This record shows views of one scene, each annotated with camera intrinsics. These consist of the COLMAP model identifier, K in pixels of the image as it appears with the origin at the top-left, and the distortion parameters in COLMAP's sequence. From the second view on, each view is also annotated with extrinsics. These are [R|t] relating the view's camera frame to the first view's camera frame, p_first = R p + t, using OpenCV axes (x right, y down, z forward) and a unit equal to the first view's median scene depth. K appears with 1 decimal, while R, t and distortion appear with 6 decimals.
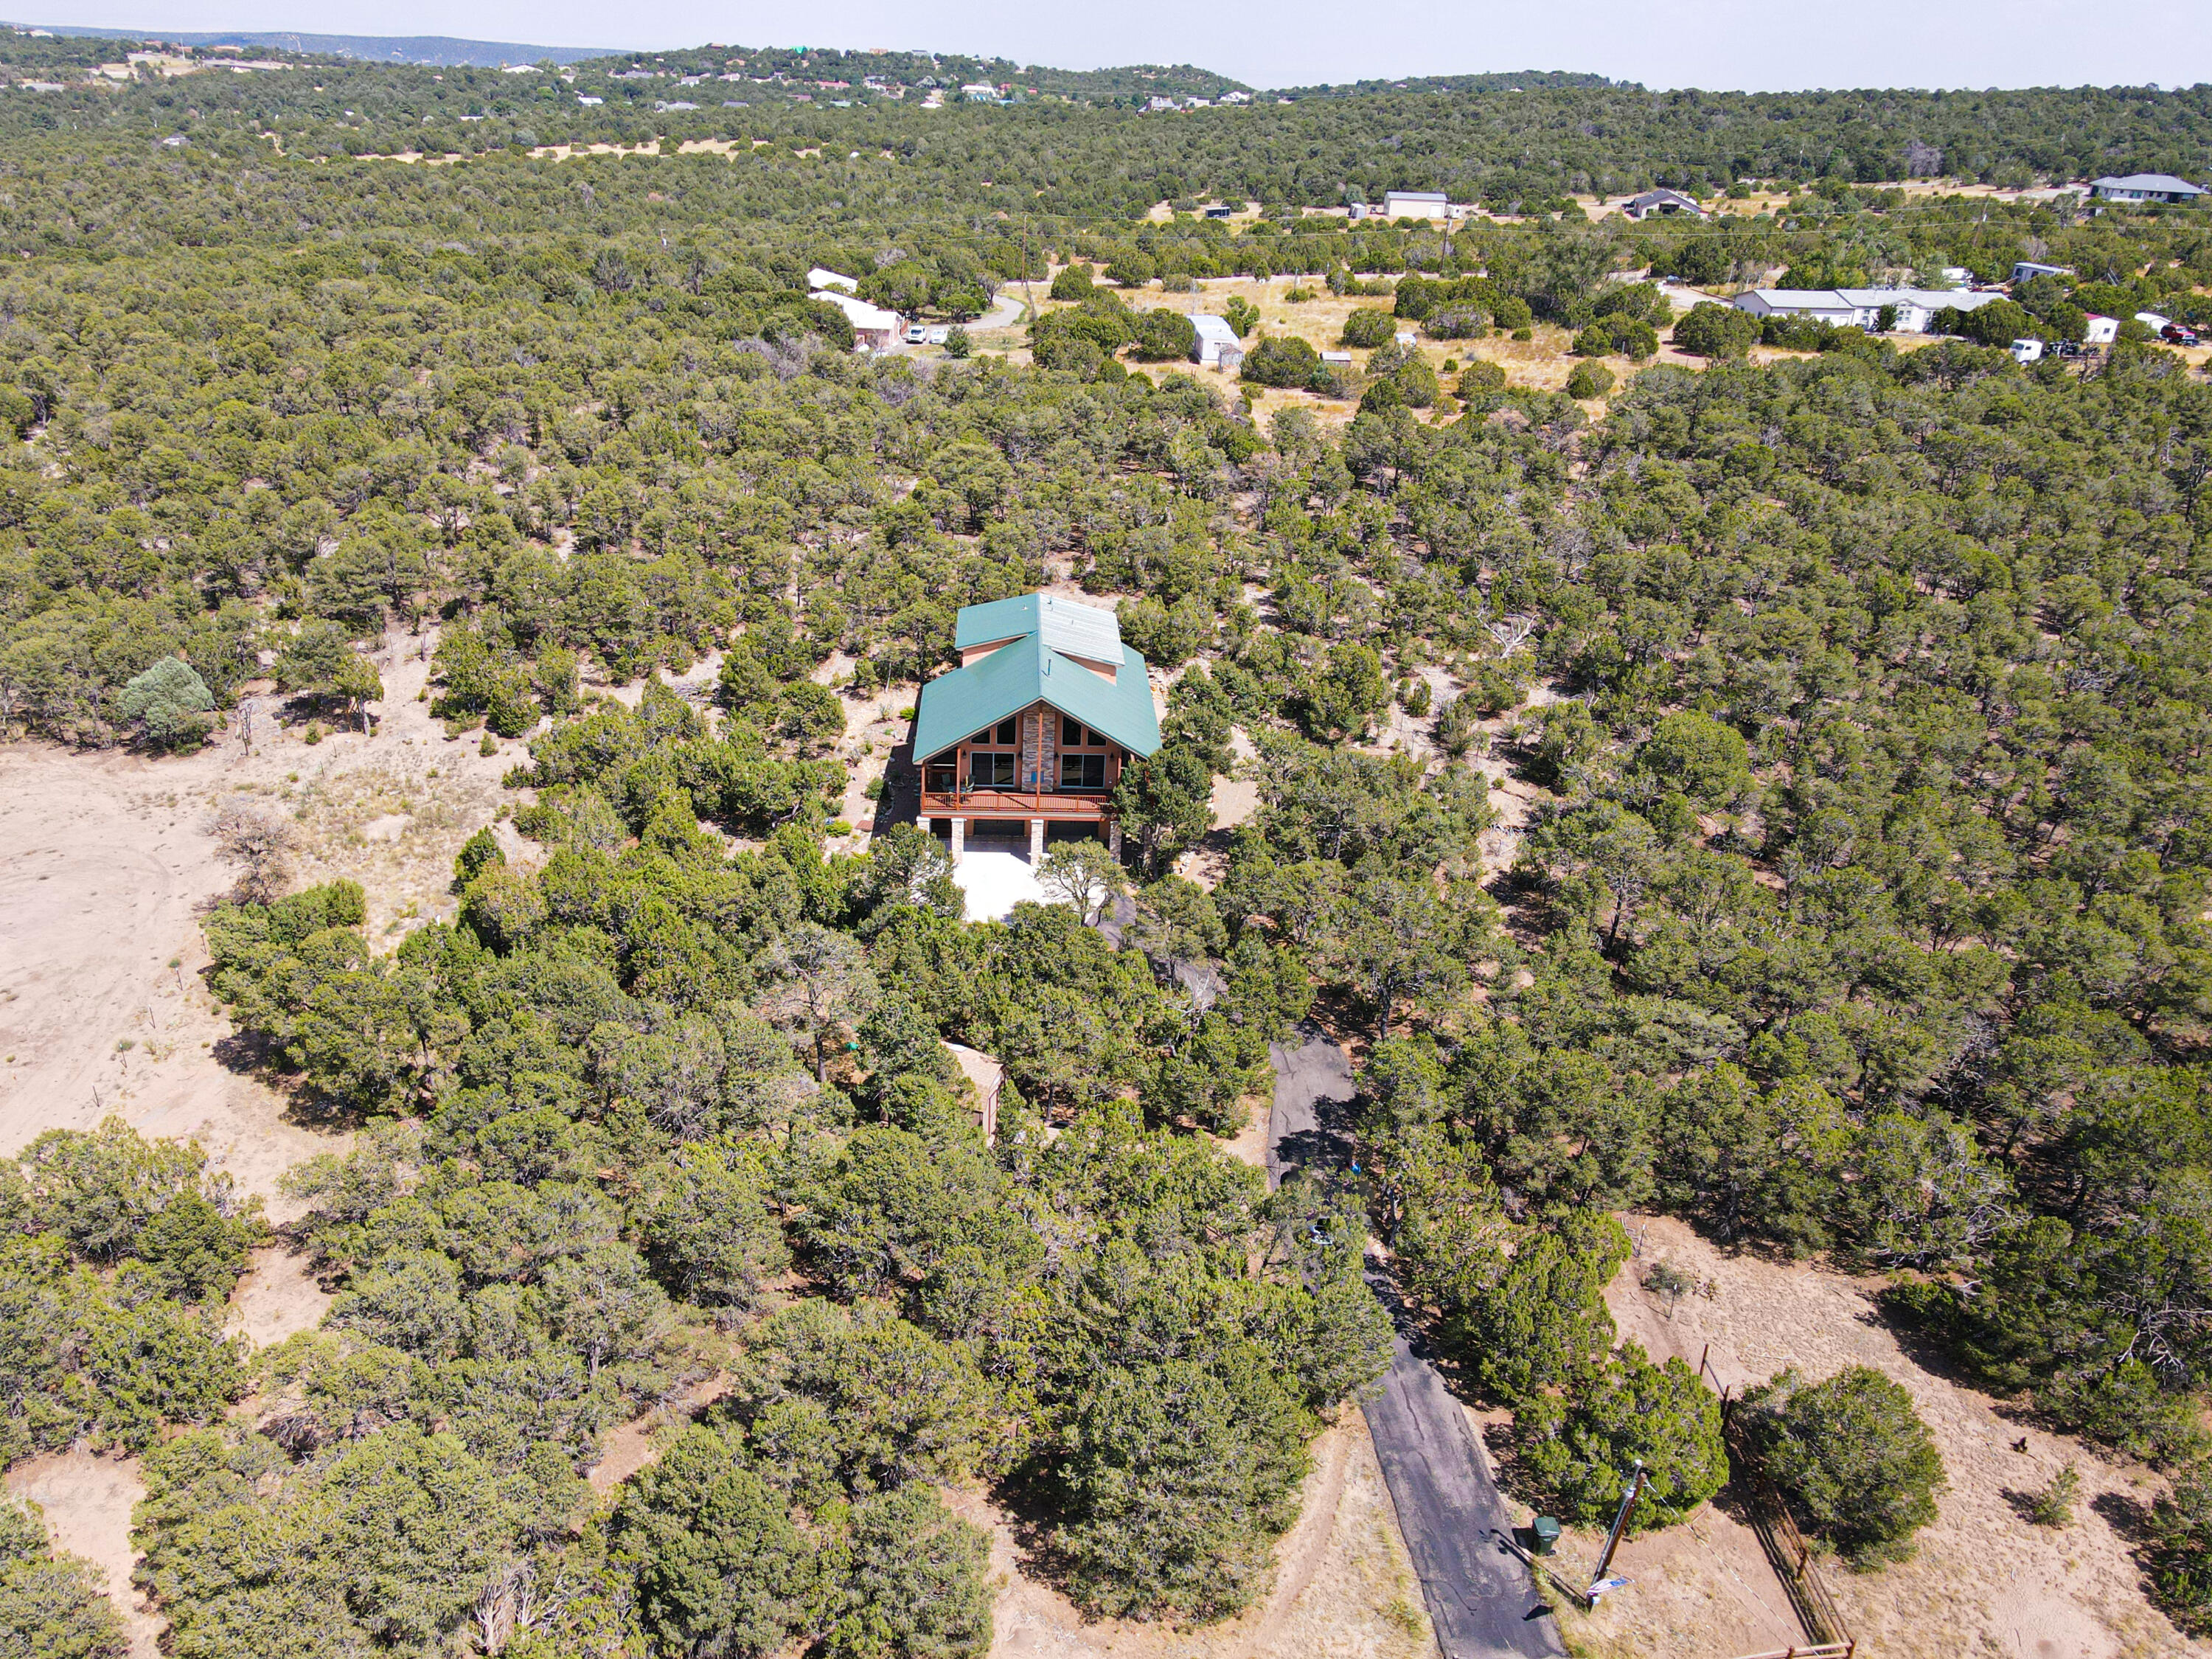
lens RADIAL K [[1608.4, 0, 1091.4], [0, 1608.4, 829.6], [0, 0, 1]] dist [-0.005184, 0.037941]
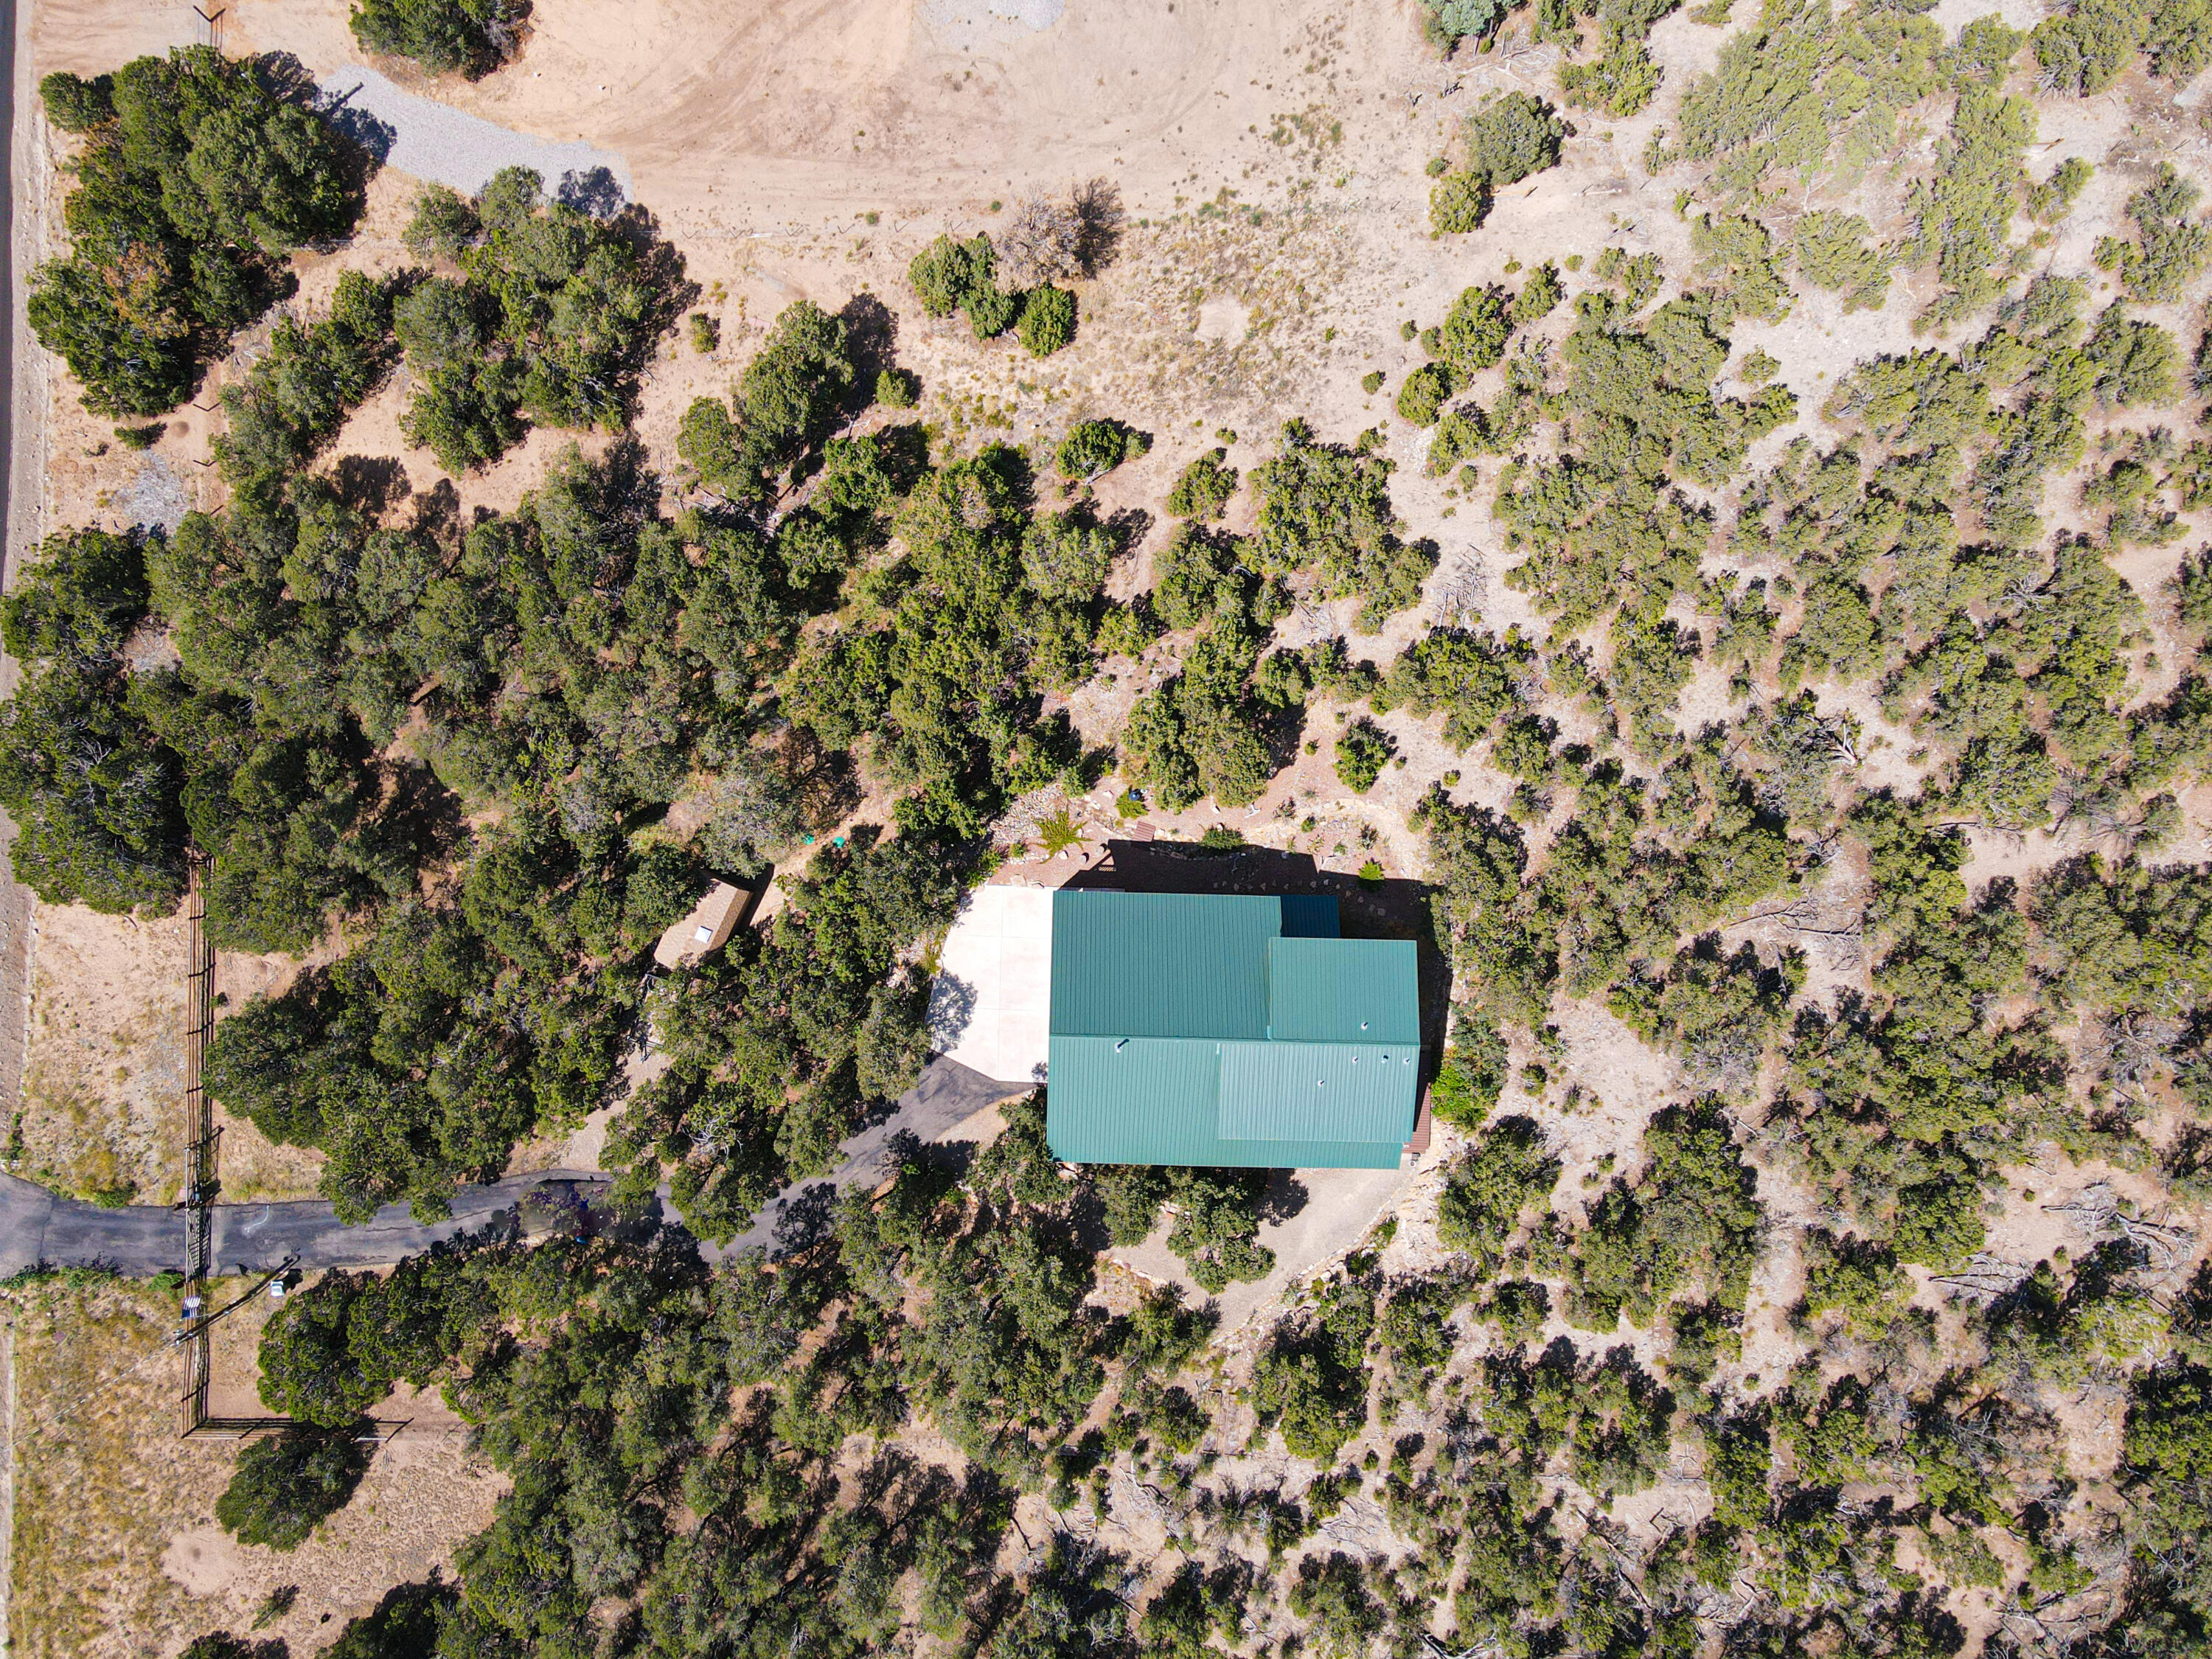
lens RADIAL K [[1608.4, 0, 1091.4], [0, 1608.4, 829.6], [0, 0, 1]] dist [-0.005184, 0.037941]
pose [[-0.065078, 0.996910, -0.043989, -0.102027], [-0.456389, 0.009467, 0.889730, -0.857106], [0.887397, 0.077978, 0.454363, 0.568201]]
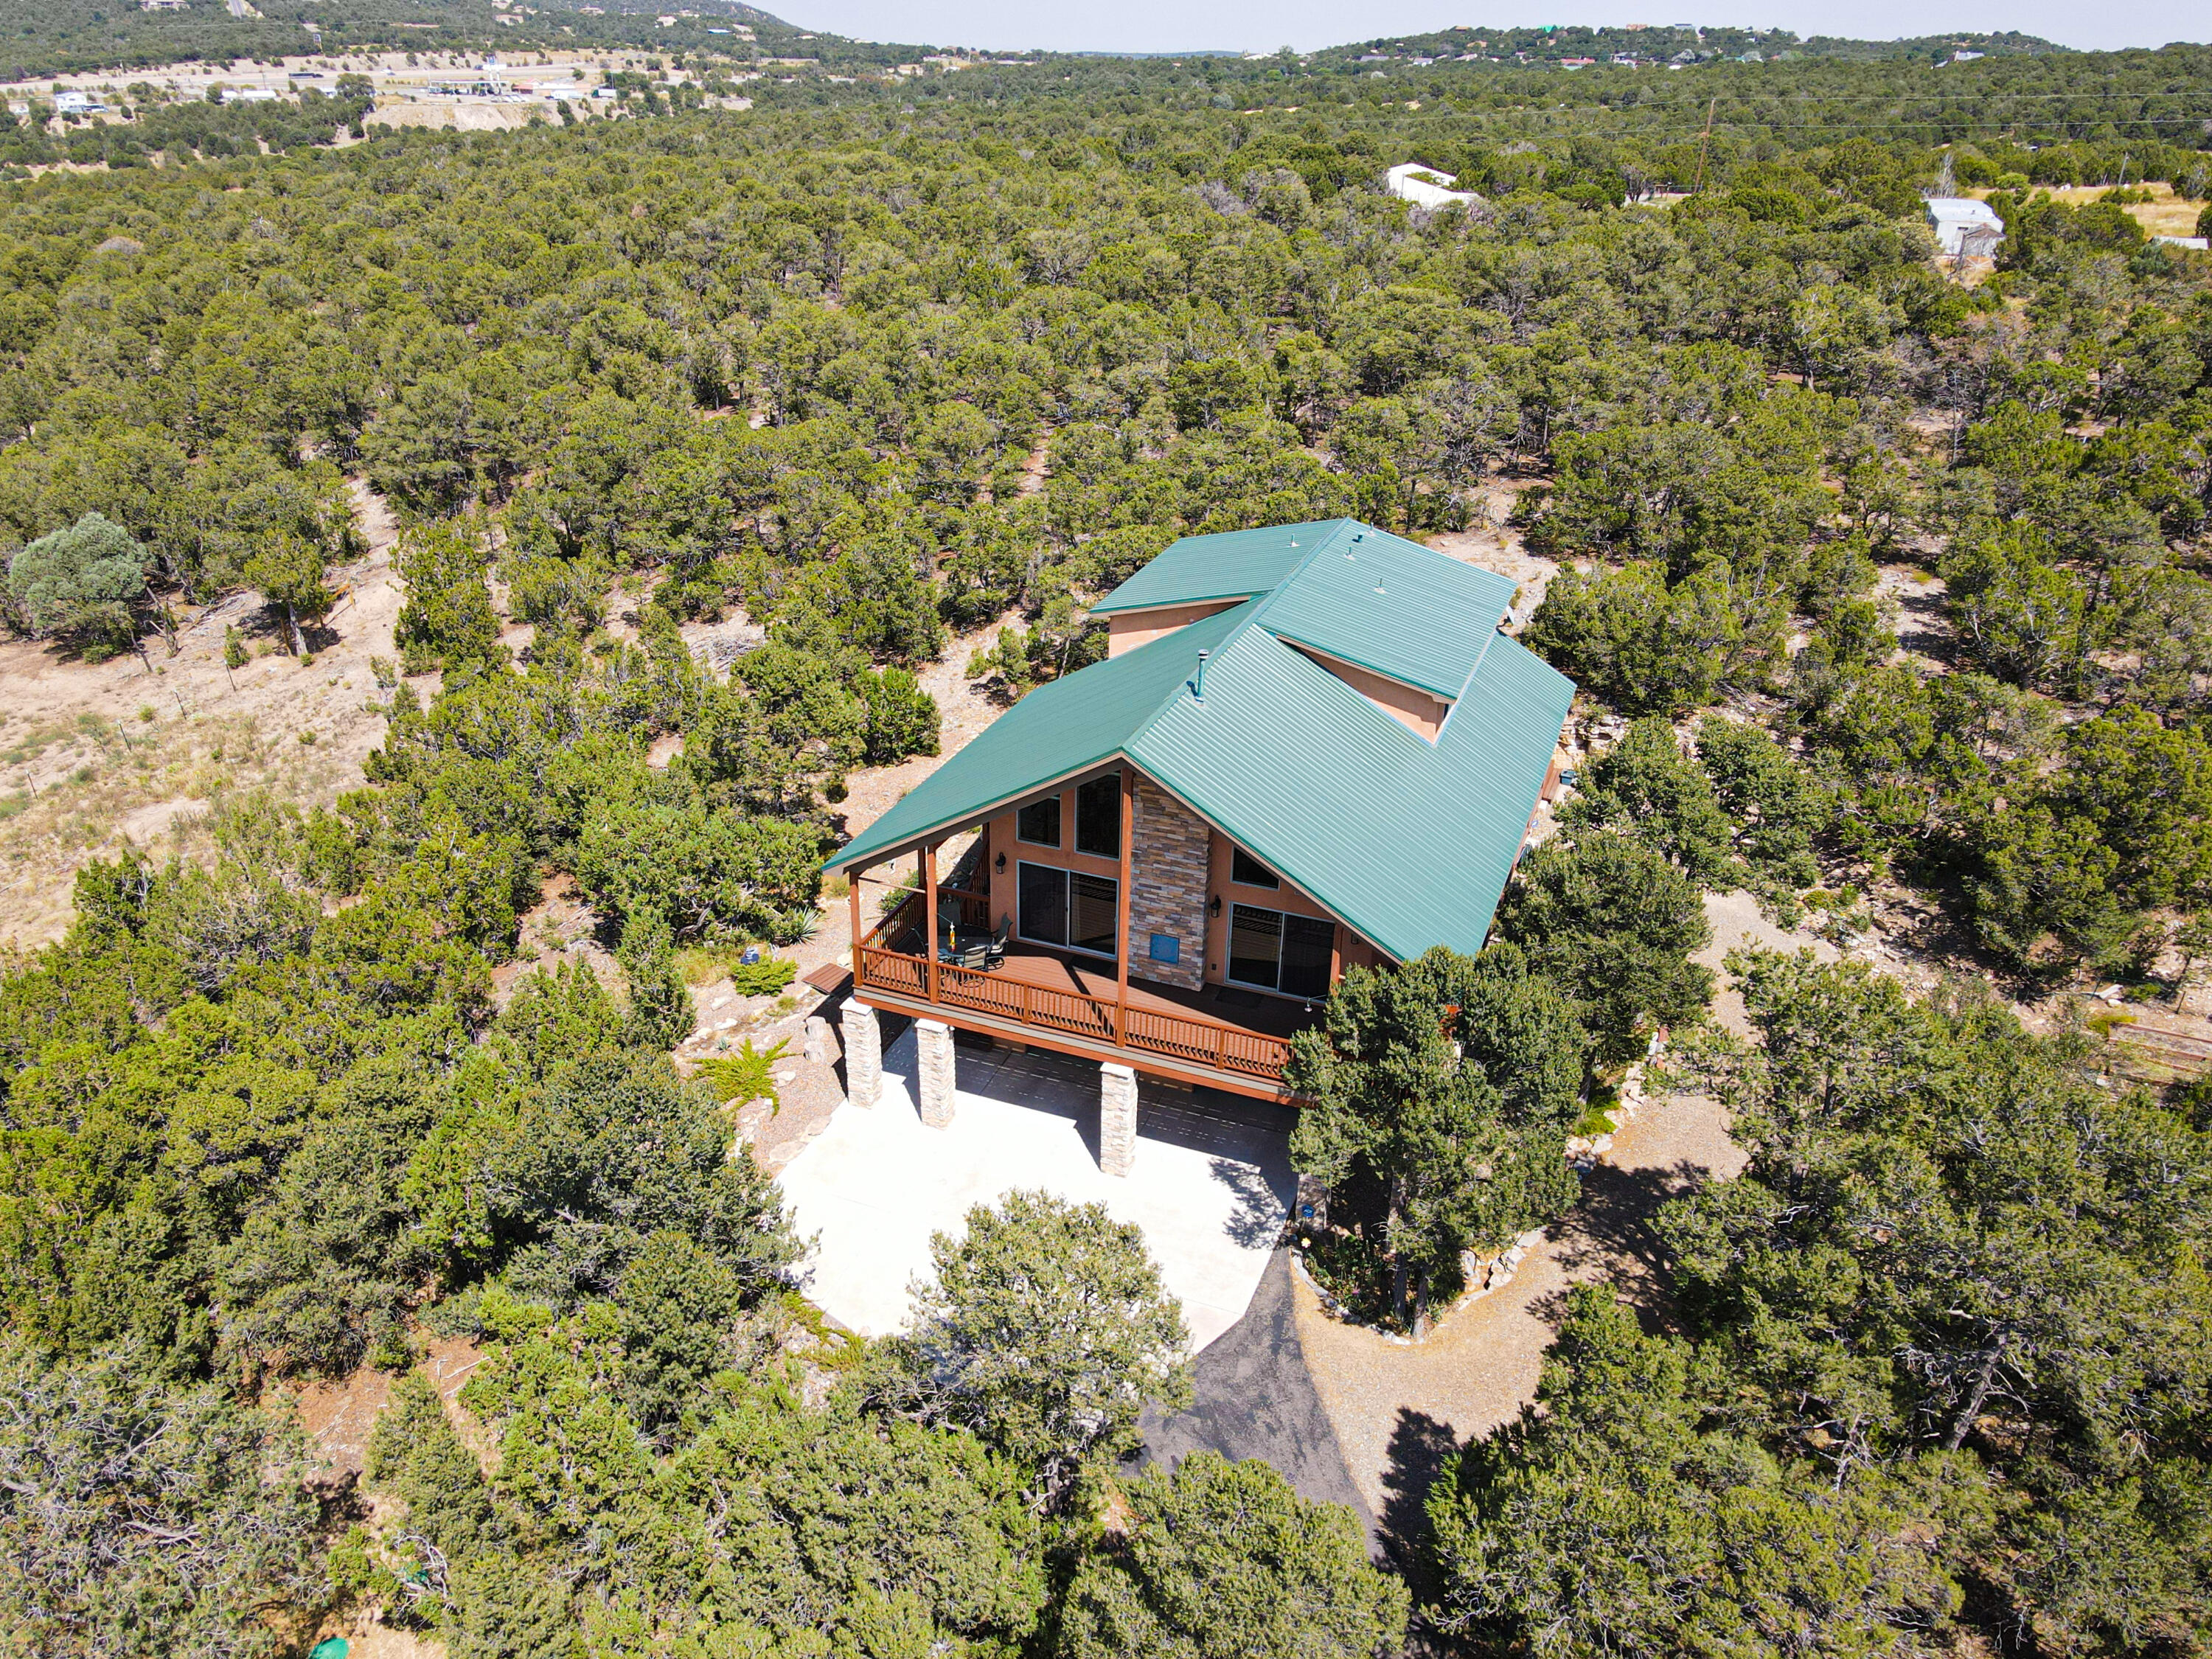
lens RADIAL K [[1608.4, 0, 1091.4], [0, 1608.4, 829.6], [0, 0, 1]] dist [-0.005184, 0.037941]
pose [[0.911380, 0.153744, -0.381771, 0.096072], [-0.155726, 0.987460, 0.025907, -0.068736], [0.380967, 0.035841, 0.923894, 0.622325]]
